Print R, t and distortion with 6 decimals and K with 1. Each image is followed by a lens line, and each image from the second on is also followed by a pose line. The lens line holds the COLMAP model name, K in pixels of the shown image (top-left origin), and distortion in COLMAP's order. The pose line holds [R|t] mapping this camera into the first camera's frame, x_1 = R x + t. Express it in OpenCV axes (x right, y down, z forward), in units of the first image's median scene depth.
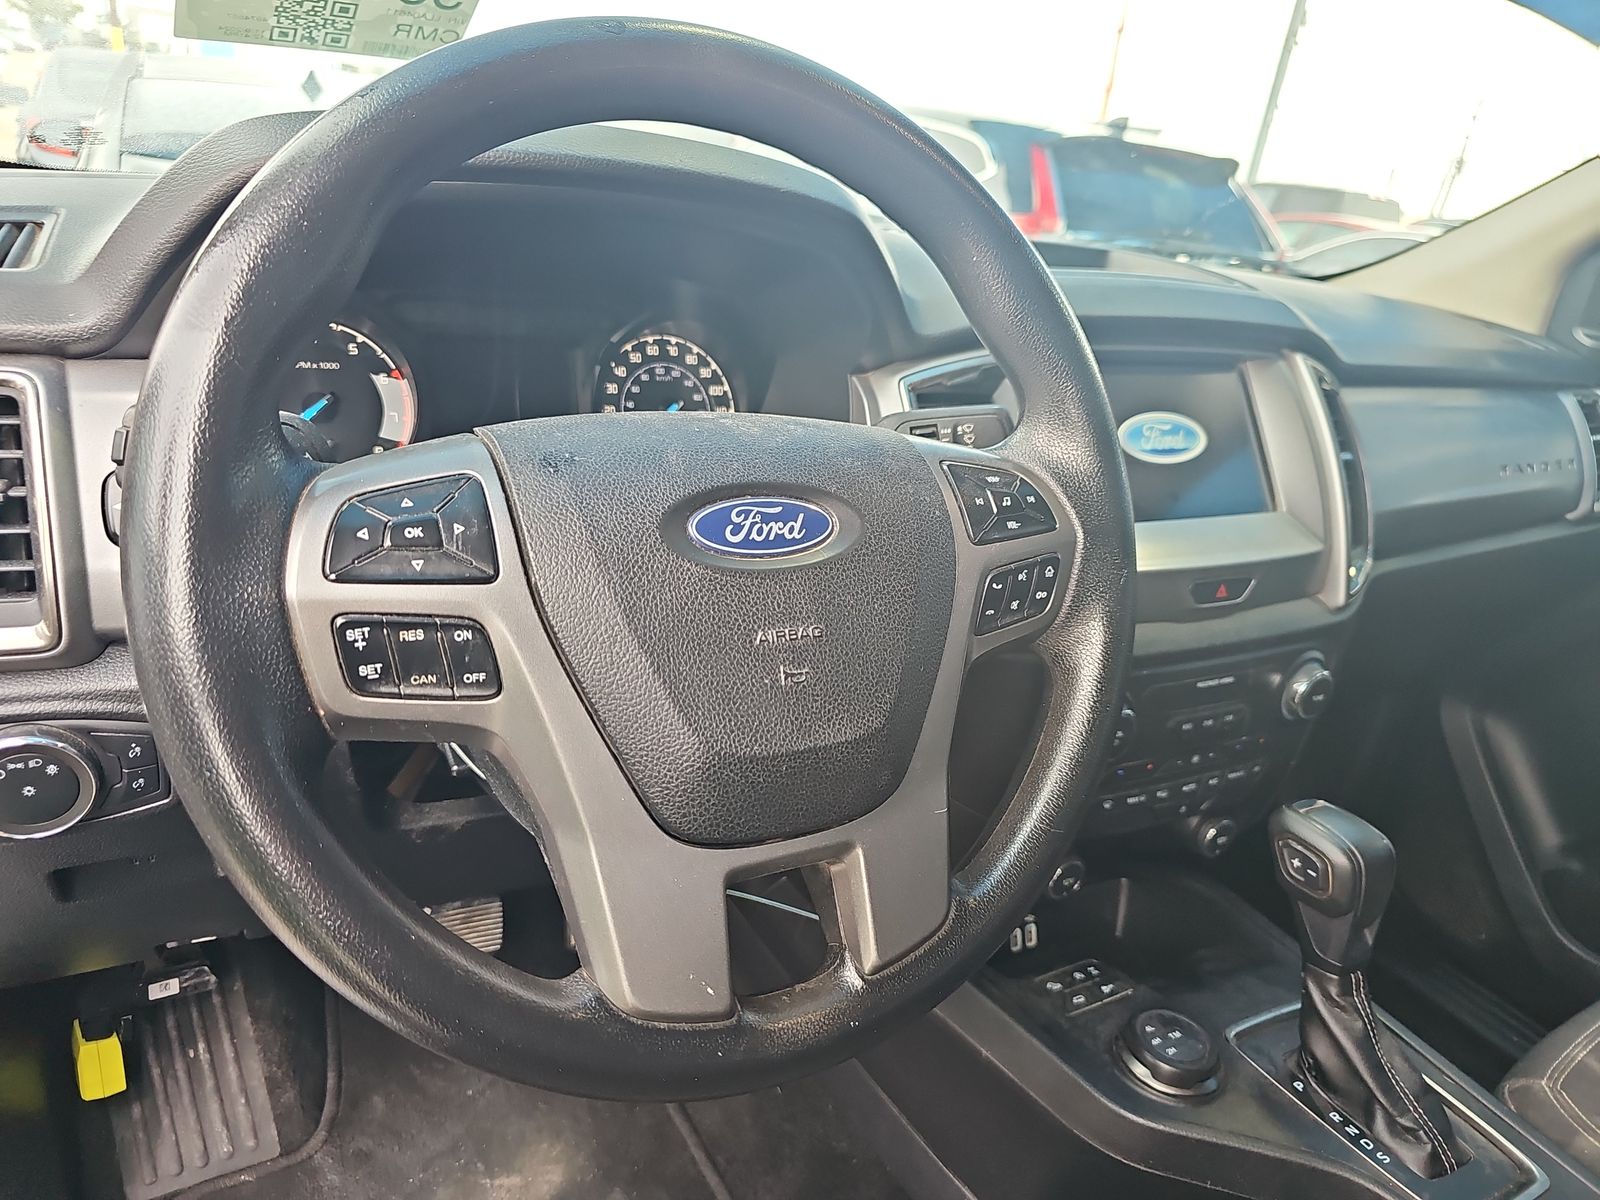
lens RADIAL K [[1079.8, 0, 768.7], [0, 1079.8, 608.8], [0, 0, 1]] dist [0.051247, -0.061947]
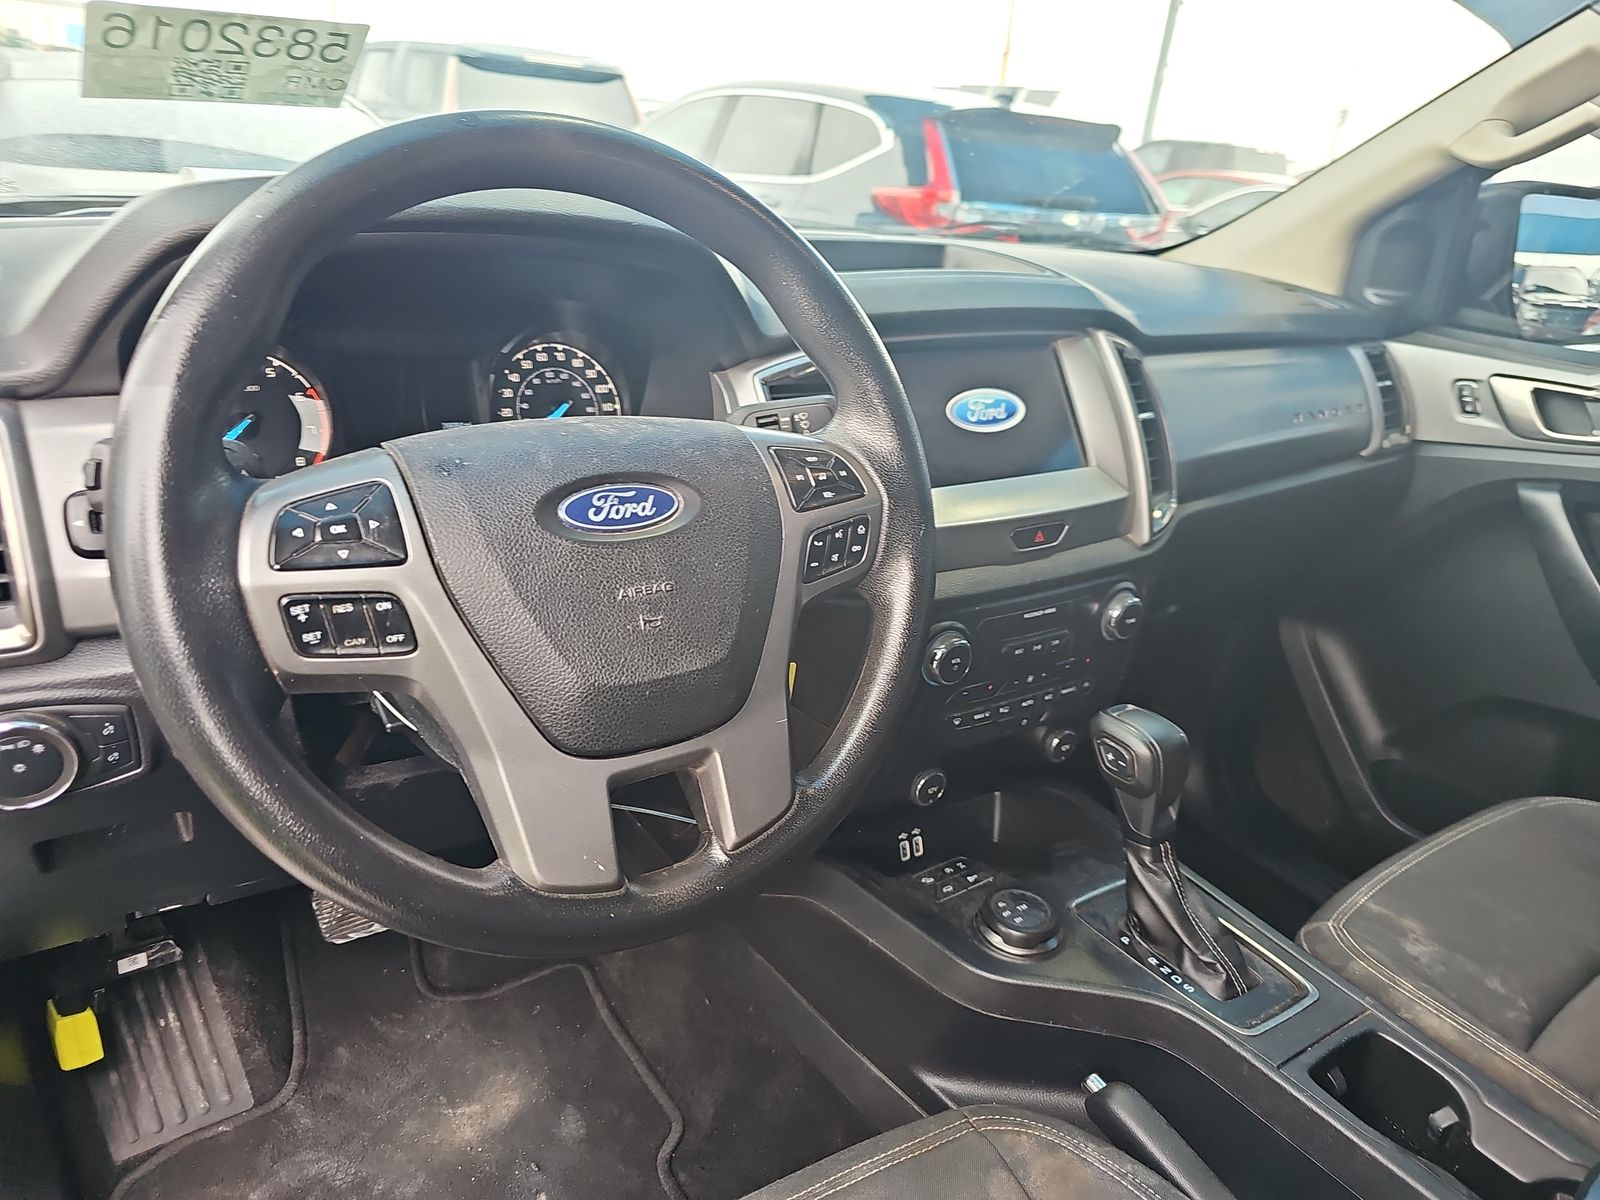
lens RADIAL K [[1078.4, 0, 800.0], [0, 1078.4, 600.0], [0, 0, 1]] dist [0.050415, -0.051497]
pose [[0.994228, -0.068864, 0.082268, 0.054141], [0.067493, 0.997532, 0.019339, 0.013038], [-0.083397, -0.013675, 0.996423, -0.169474]]
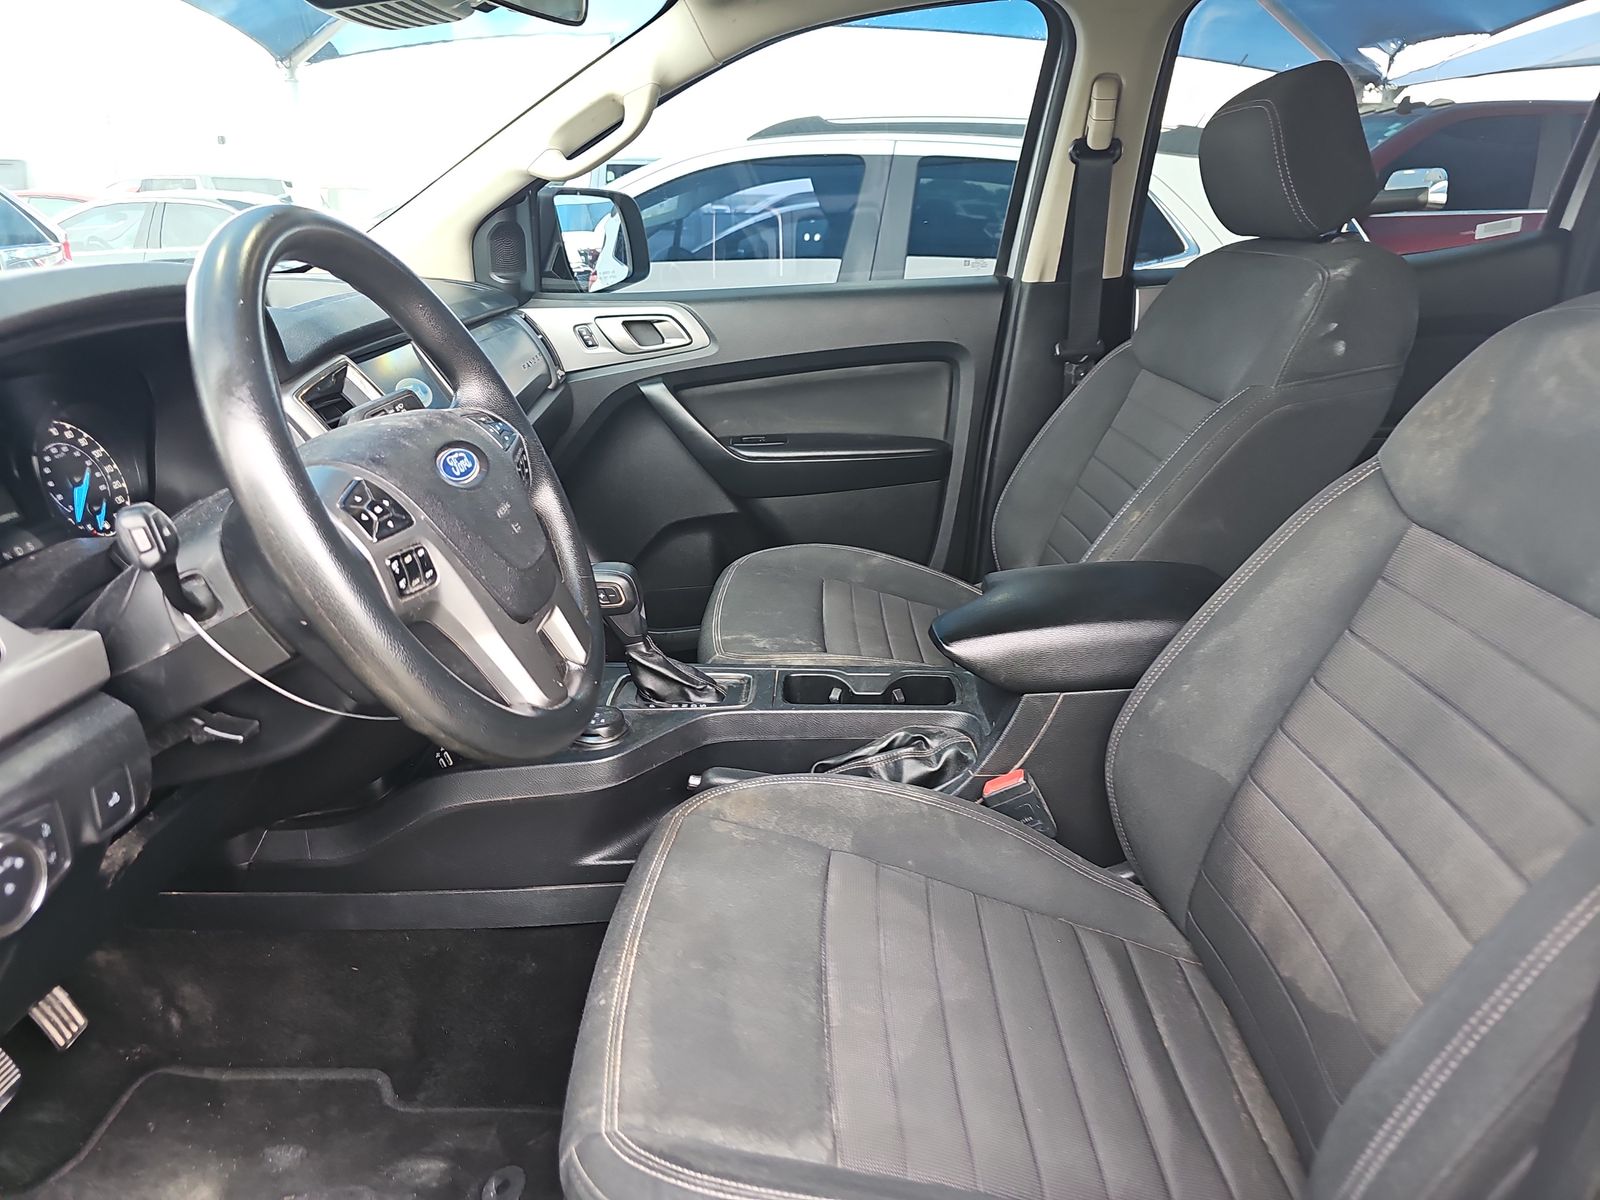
lens RADIAL K [[1091.4, 0, 797.4], [0, 1091.4, 583.4], [0, 0, 1]] dist [0.055719, -0.061124]
pose [[0.490625, -0.392513, 0.777959, -0.748624], [0.383836, 0.898866, 0.211446, -0.040493], [-0.782276, 0.194868, 0.591667, -0.315087]]
